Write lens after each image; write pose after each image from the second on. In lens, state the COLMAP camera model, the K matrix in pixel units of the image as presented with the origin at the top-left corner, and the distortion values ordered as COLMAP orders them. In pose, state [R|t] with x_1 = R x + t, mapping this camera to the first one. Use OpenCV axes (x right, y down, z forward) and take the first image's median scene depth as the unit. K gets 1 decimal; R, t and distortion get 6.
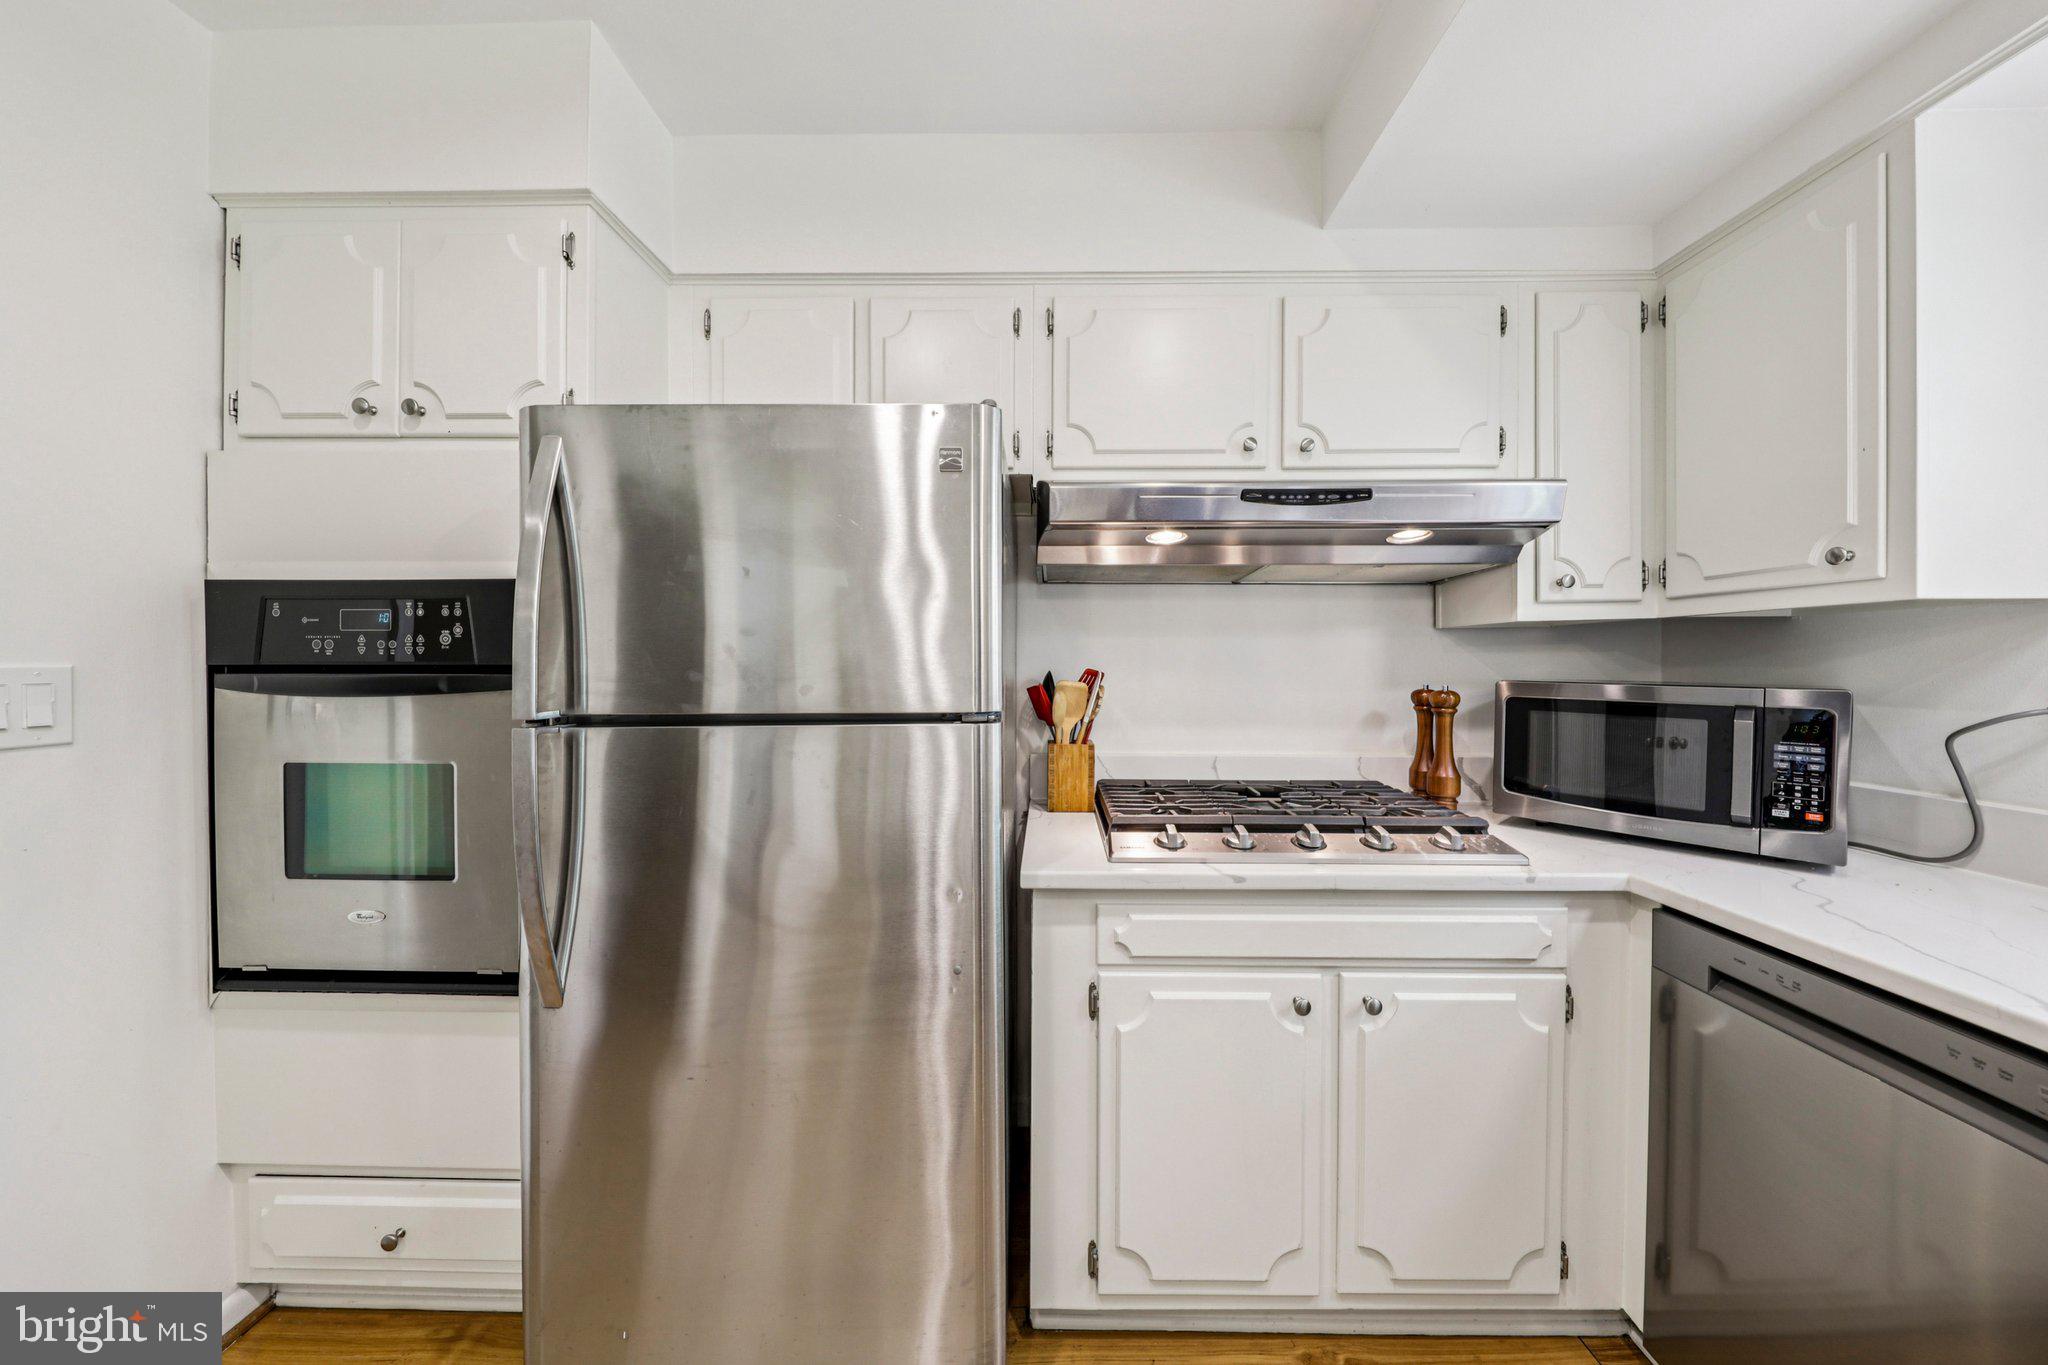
lens RADIAL K [[670.0, 0, 1034.2], [0, 670.0, 666.1], [0, 0, 1]] dist [-0.002671, -0.001402]
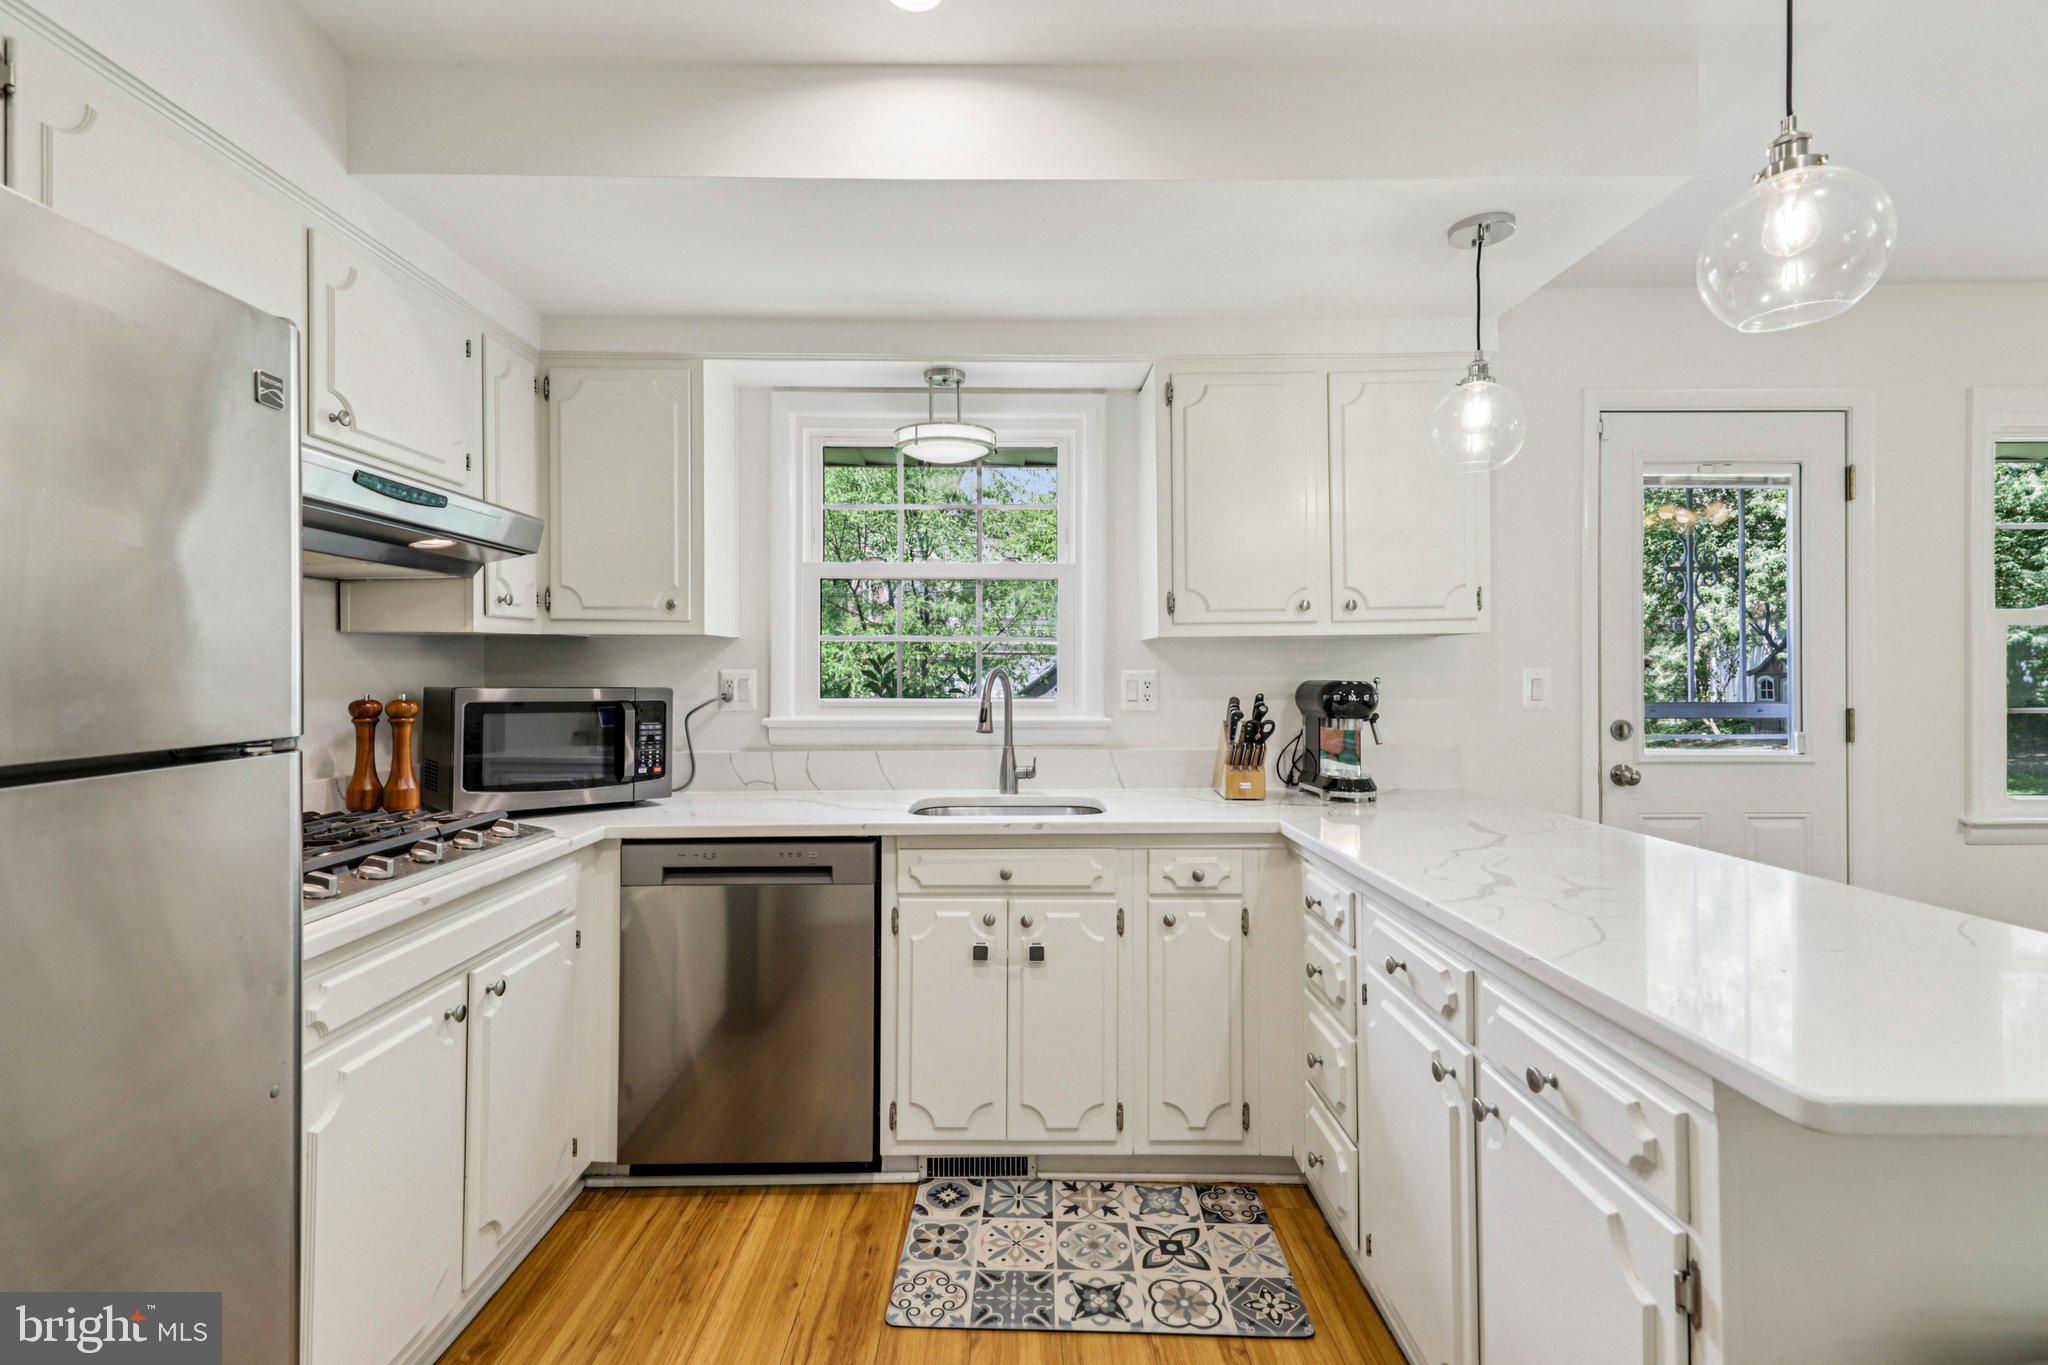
lens RADIAL K [[929.6, 0, 1047.5], [0, 929.6, 667.5], [0, 0, 1]] dist [0.025687, -0.001504]
pose [[-0.047969, 0.003917, 0.998841, -0.996923], [0.002563, 0.999990, -0.003798, -0.002303], [-0.998846, 0.002378, -0.047979, 0.174679]]
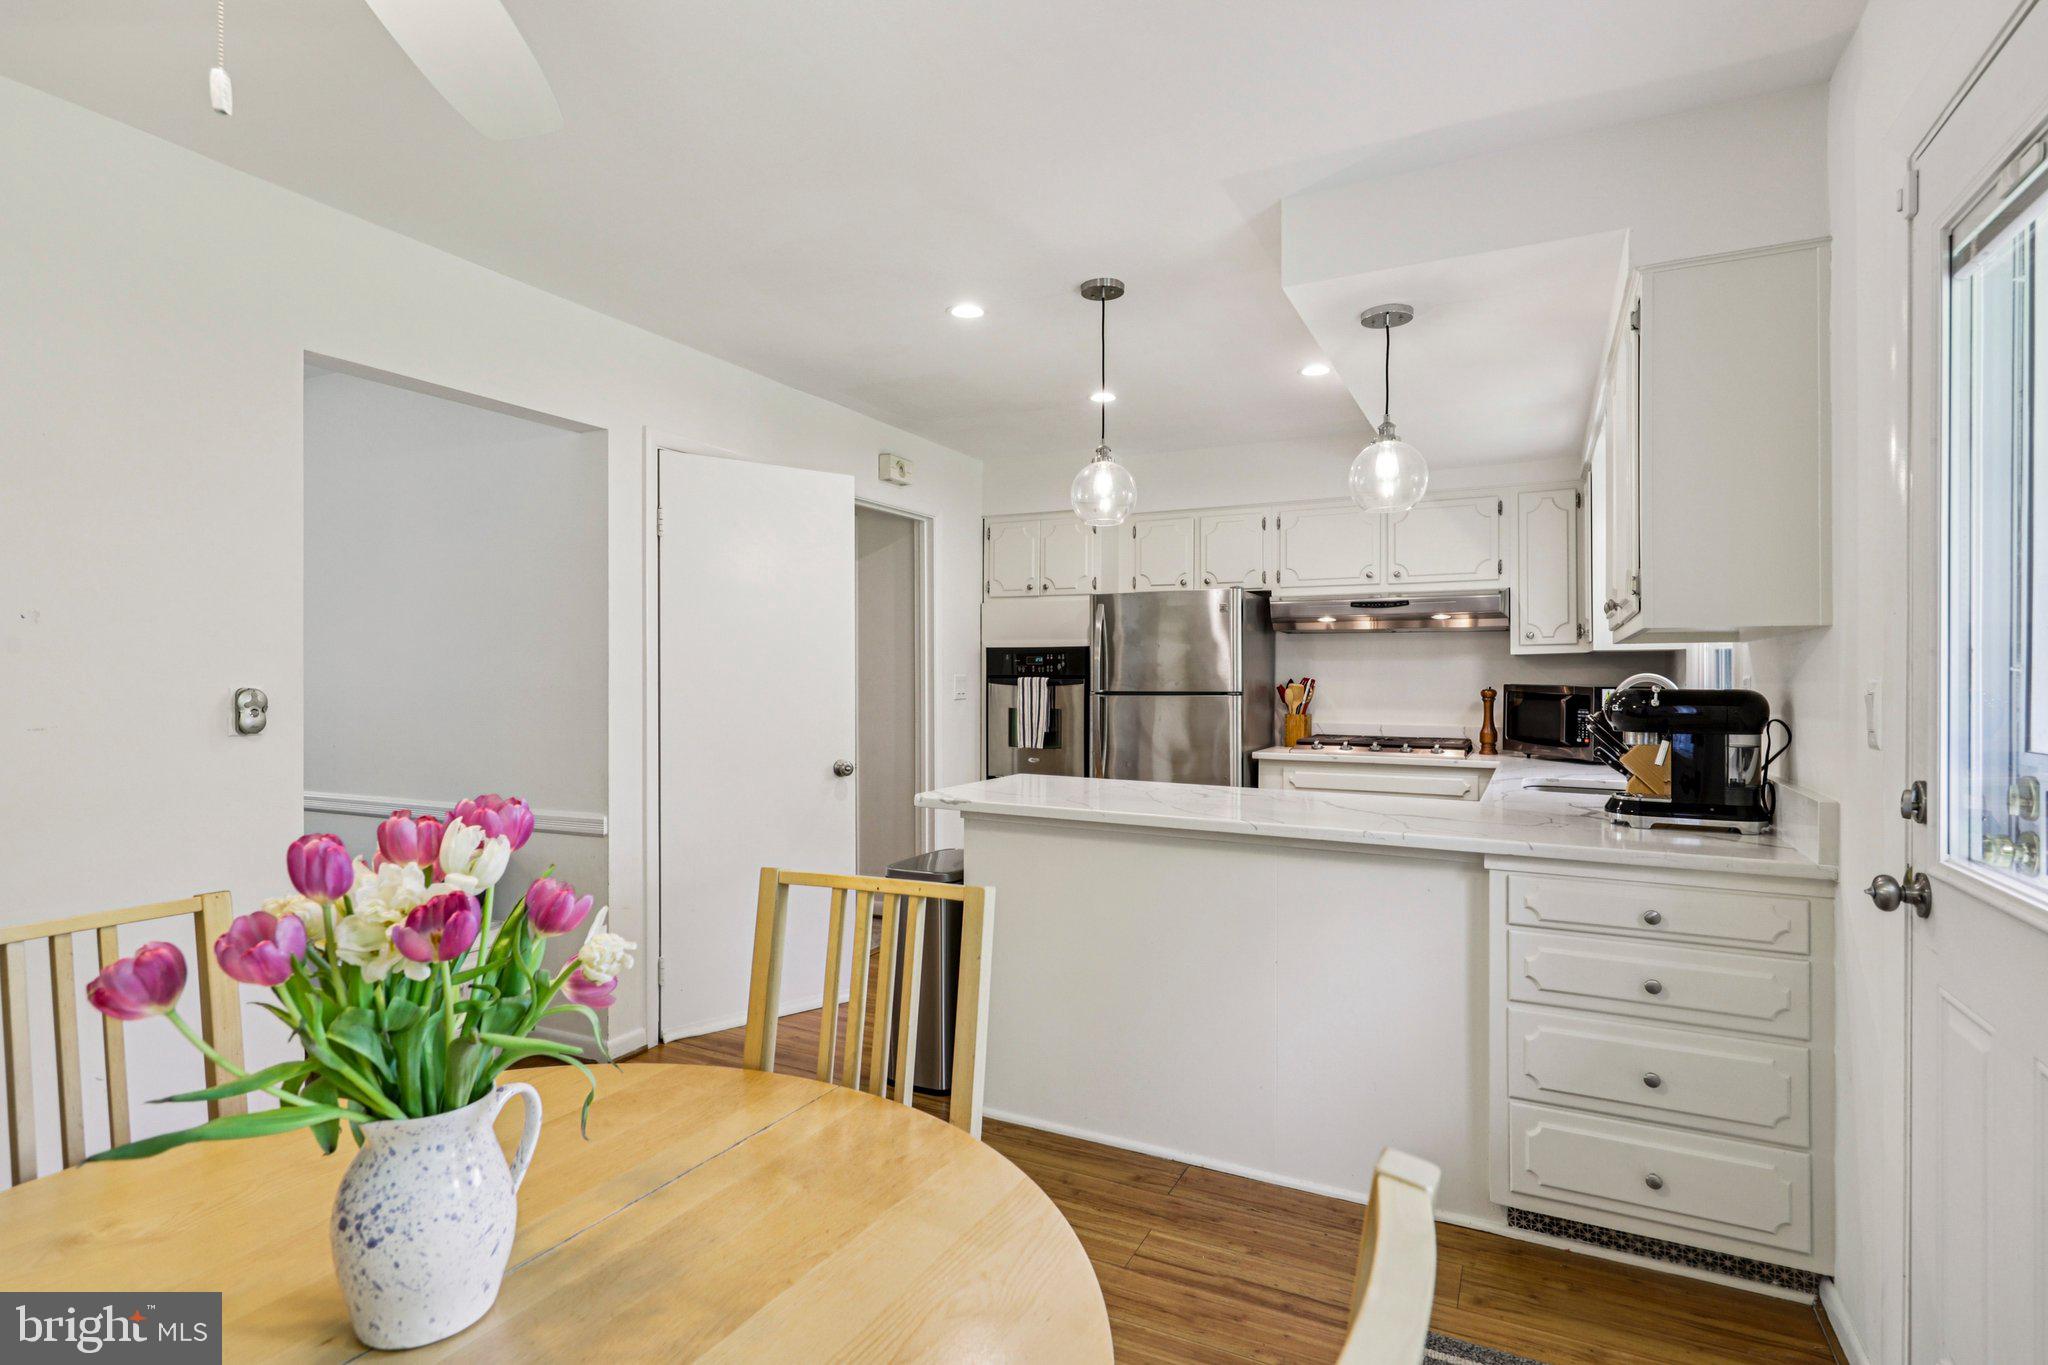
lens RADIAL K [[1065.7, 0, 1035.0], [0, 1065.7, 678.0], [0, 0, 1]] dist [0.020108, -0.001411]
pose [[0.913261, 0.002320, -0.407369, 0.871302], [-0.000854, 0.999992, 0.003782, -0.007371], [0.407375, -0.003106, 0.913256, -3.081966]]
